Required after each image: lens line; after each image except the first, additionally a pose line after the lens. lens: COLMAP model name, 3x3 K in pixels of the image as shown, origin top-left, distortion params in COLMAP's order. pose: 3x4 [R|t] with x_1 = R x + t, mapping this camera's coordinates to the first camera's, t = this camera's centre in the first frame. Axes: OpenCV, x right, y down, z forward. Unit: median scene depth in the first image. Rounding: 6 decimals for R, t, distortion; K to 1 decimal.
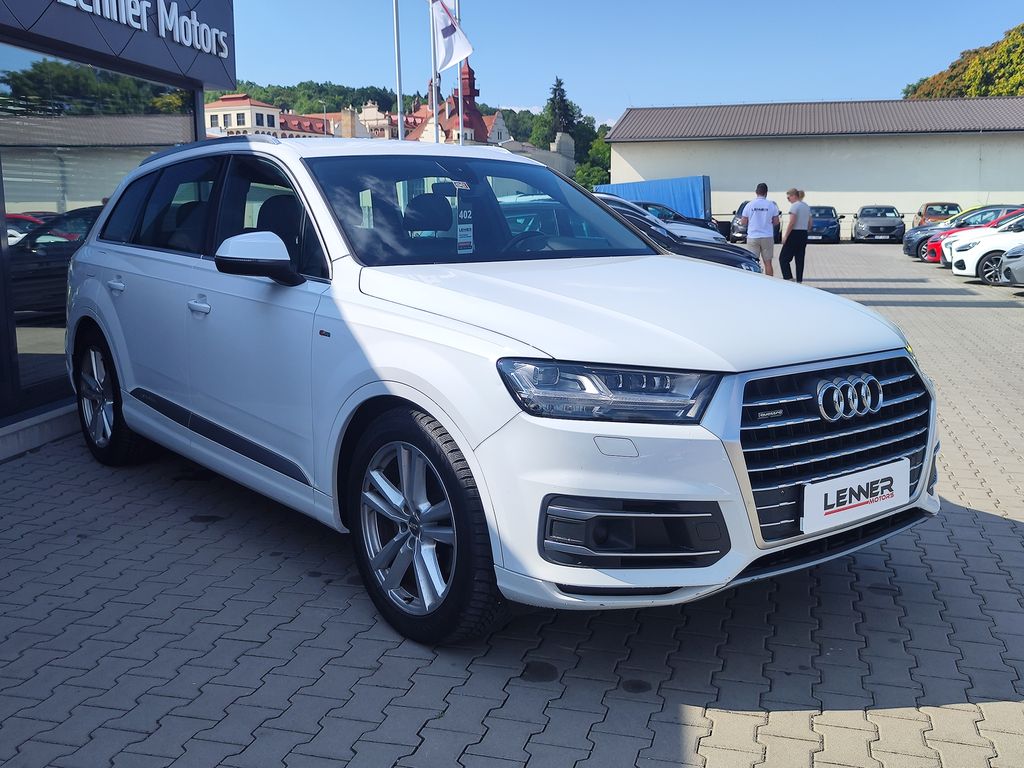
lens RADIAL K [[1045.1, 0, 512.0], [0, 1045.1, 384.0], [0, 0, 1]] dist [0.020407, -0.037637]
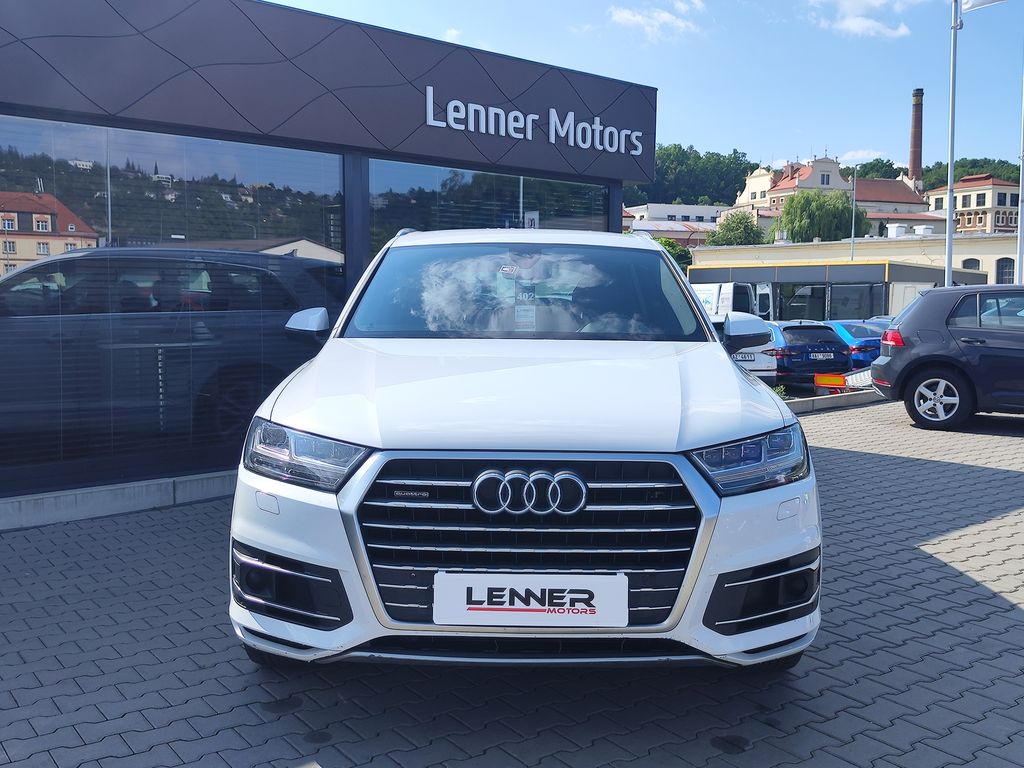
lens RADIAL K [[1045.1, 0, 512.0], [0, 1045.1, 384.0], [0, 0, 1]] dist [0.020407, -0.037637]
pose [[0.772127, 0.061450, -0.632490, 0.891004], [-0.110766, 0.993091, -0.038736, -0.045129], [0.625740, 0.099968, 0.773600, 0.260415]]
